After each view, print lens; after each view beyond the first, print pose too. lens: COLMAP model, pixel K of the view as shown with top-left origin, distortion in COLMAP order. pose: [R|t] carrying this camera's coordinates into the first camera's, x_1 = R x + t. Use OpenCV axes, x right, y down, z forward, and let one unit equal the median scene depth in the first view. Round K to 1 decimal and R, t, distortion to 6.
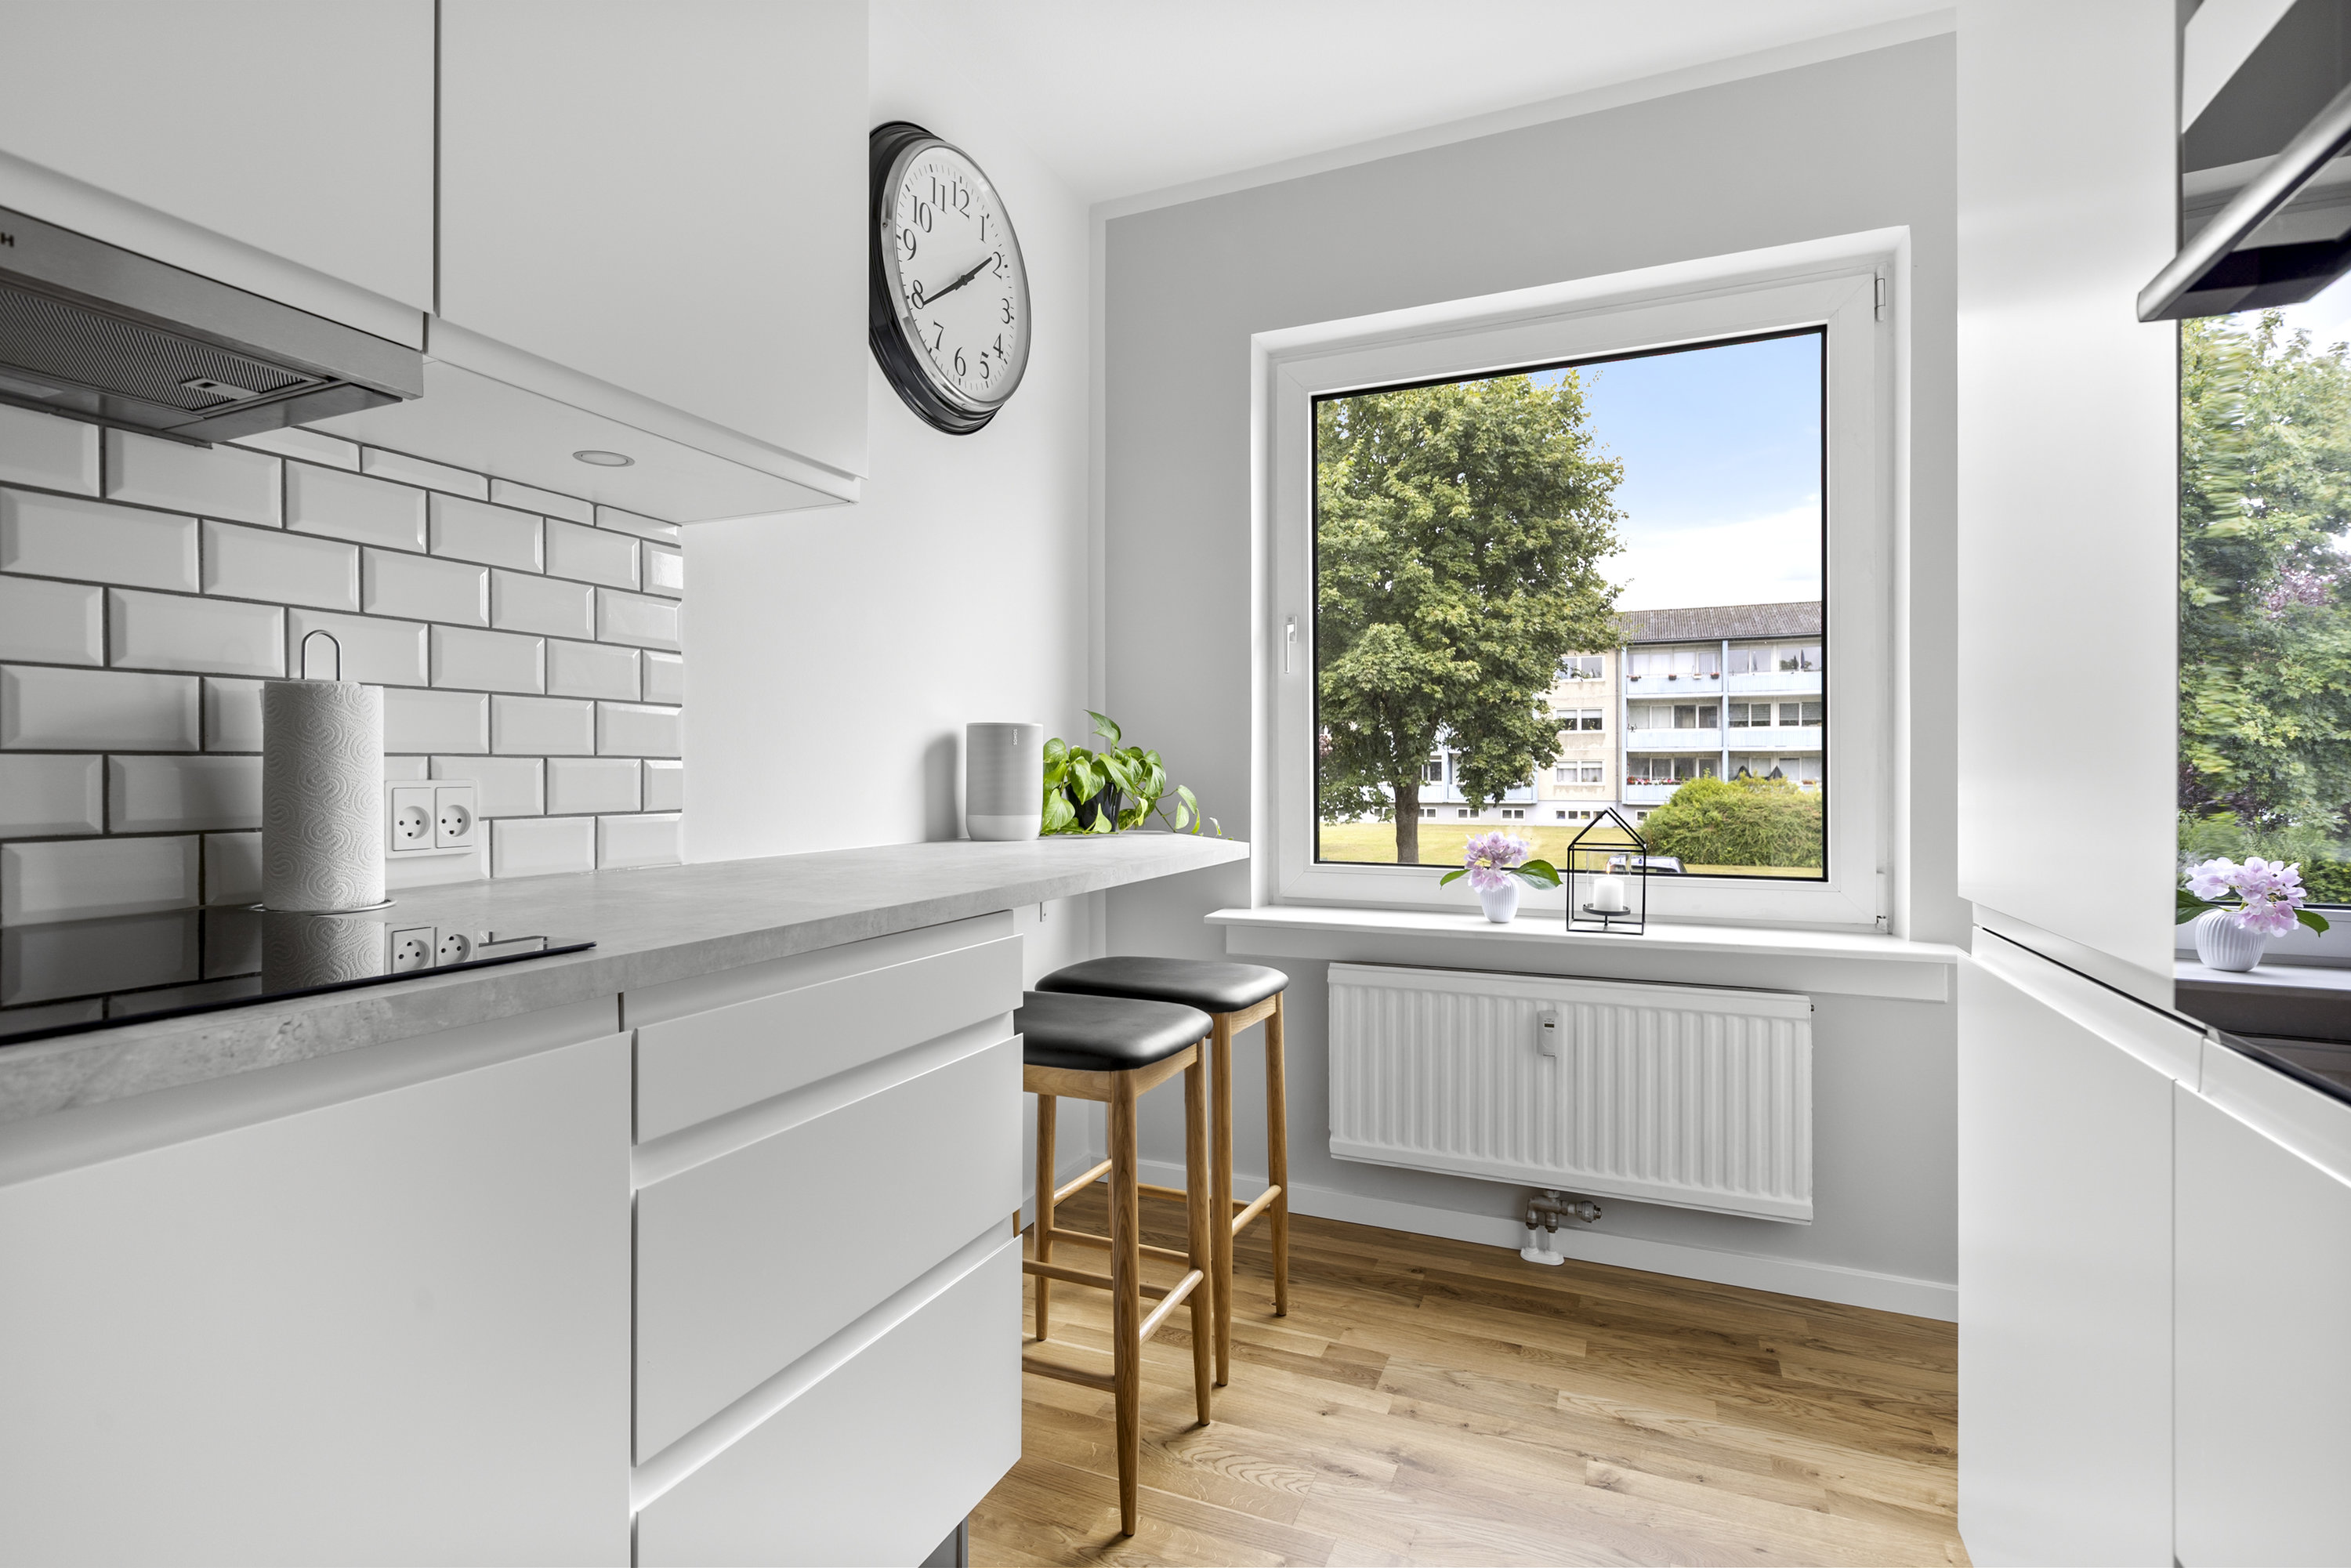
lens RADIAL K [[1145.2, 0, 1132.7], [0, 1145.2, 778.7], [0, 0, 1]] dist [-0.016566, -0.000355]
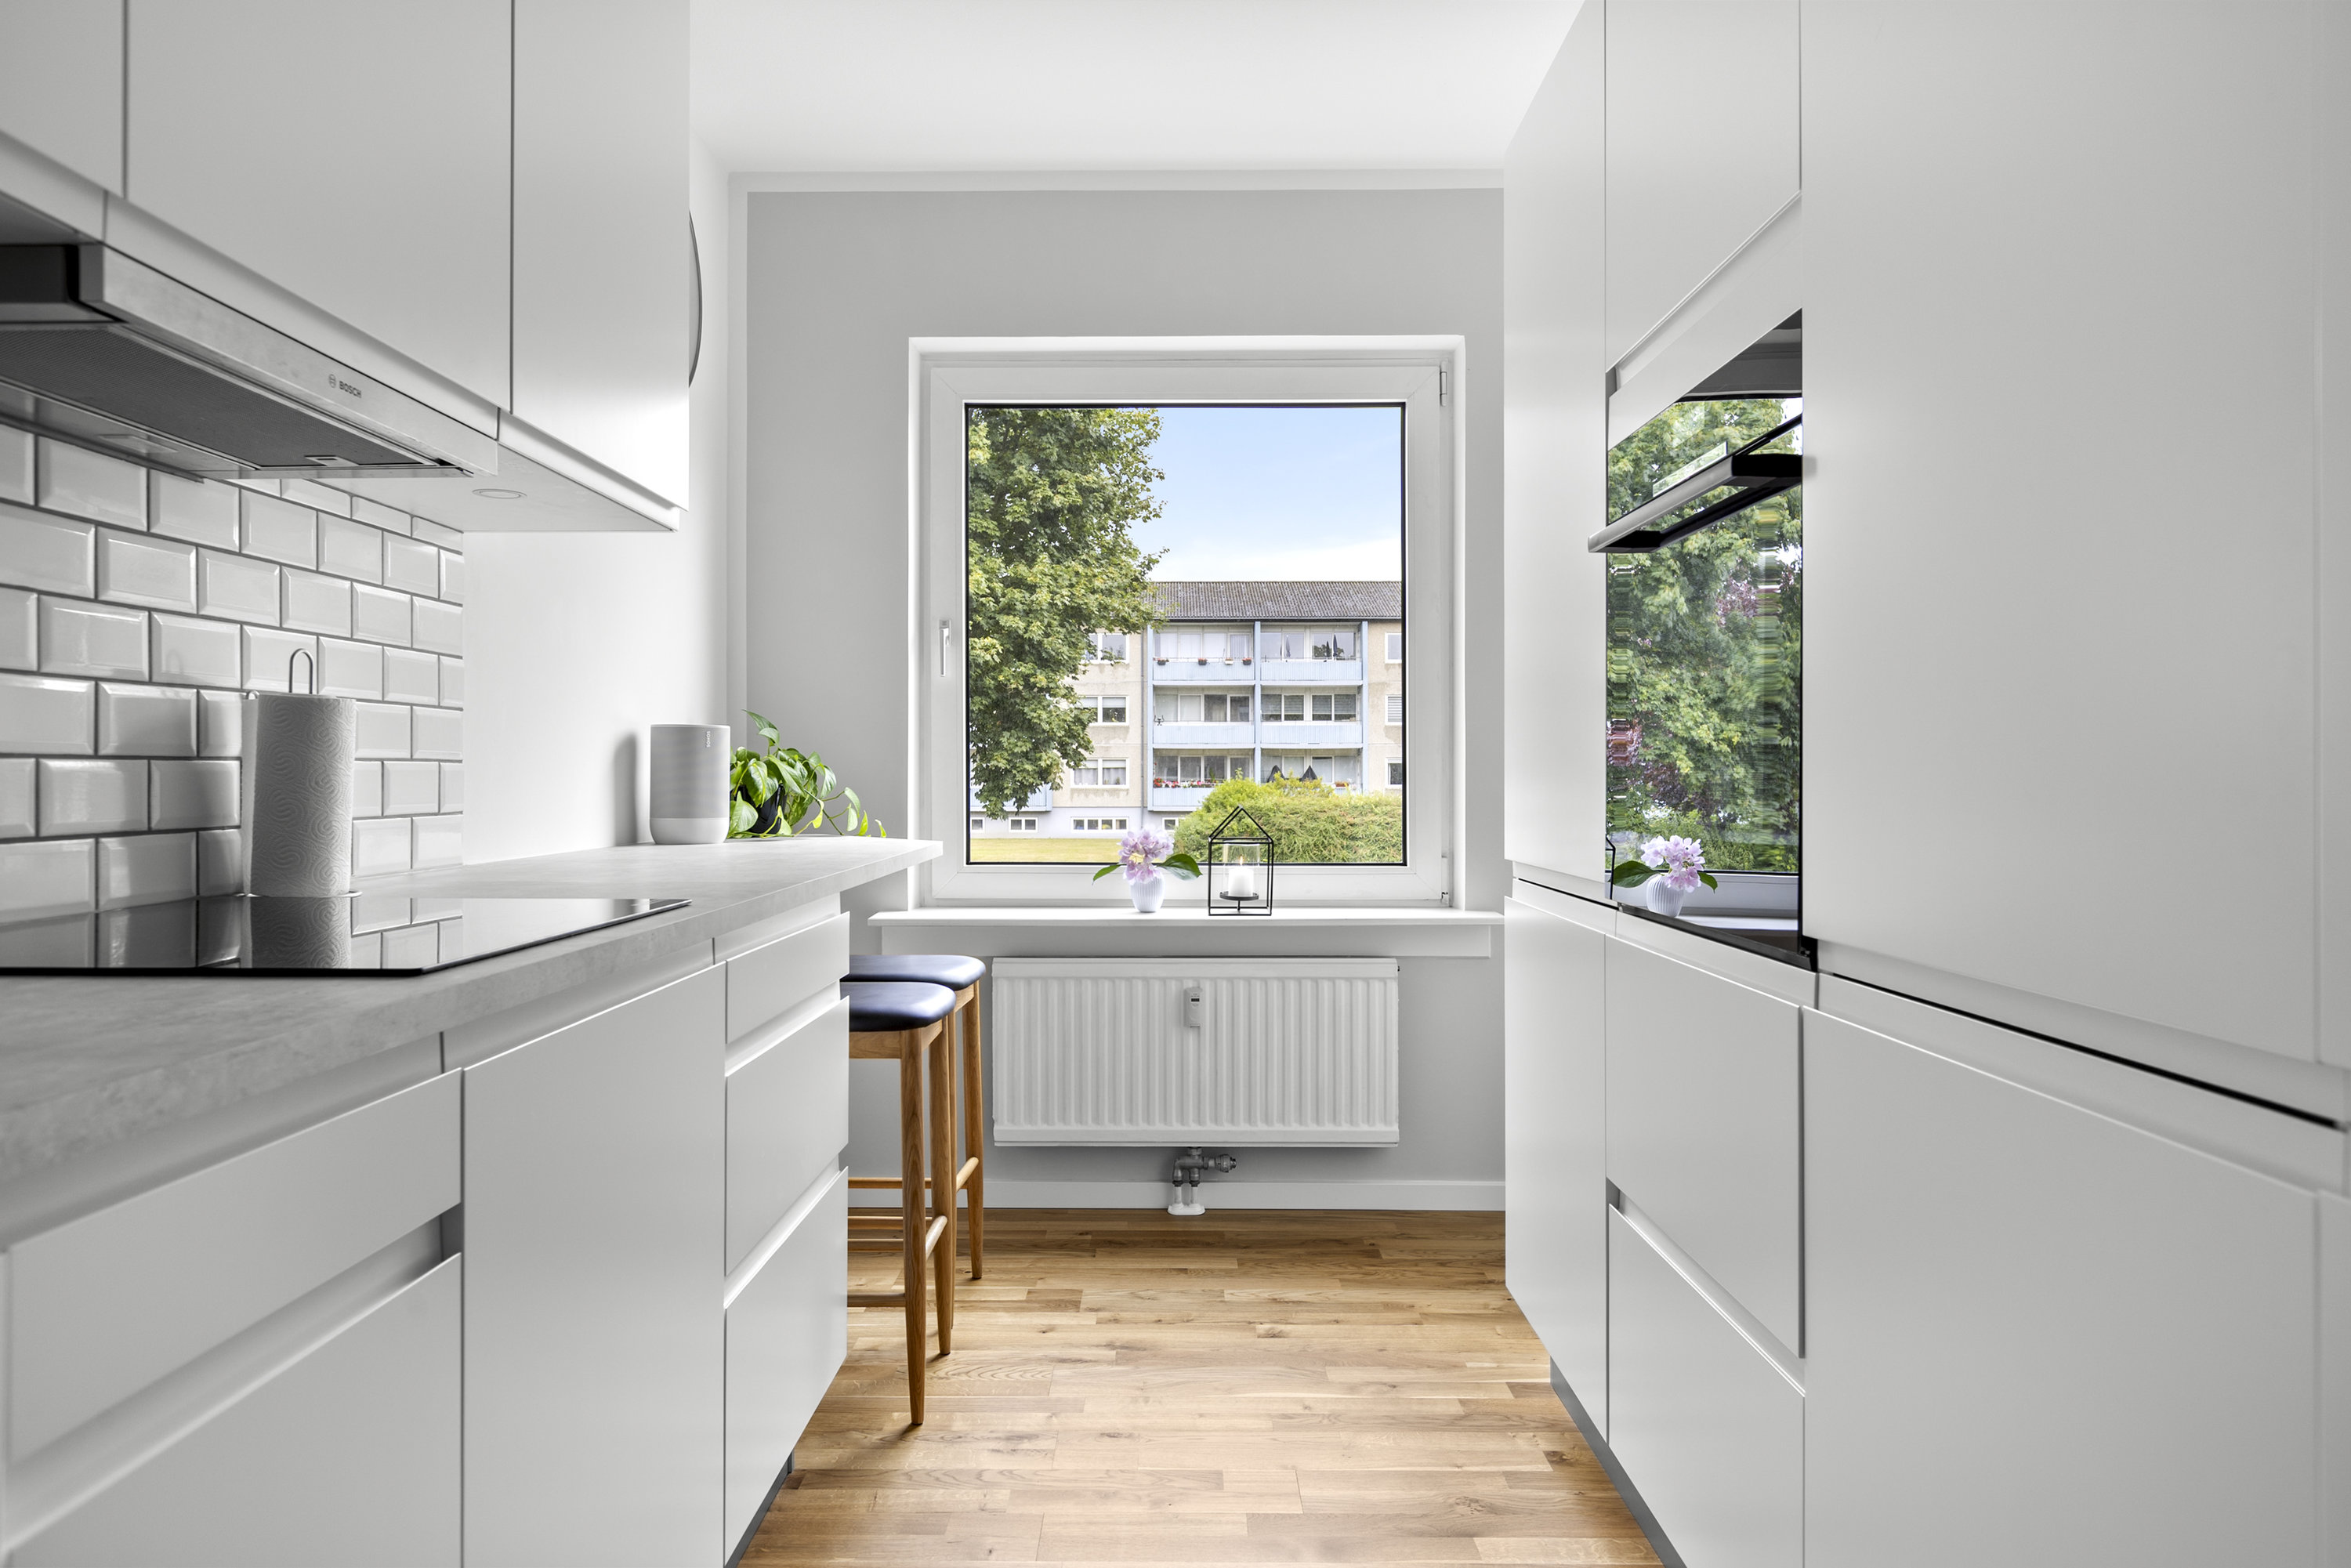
lens RADIAL K [[1502.5, 0, 1175.5], [0, 1502.5, 784.0], [0, 0, 1]] dist [-0.083911, 0.000272]
pose [[0.909855, -0.002510, 0.414919, -0.251762], [0.001687, 0.999996, 0.002351, 0.000184], [-0.414923, -0.001439, 0.909856, -0.318077]]
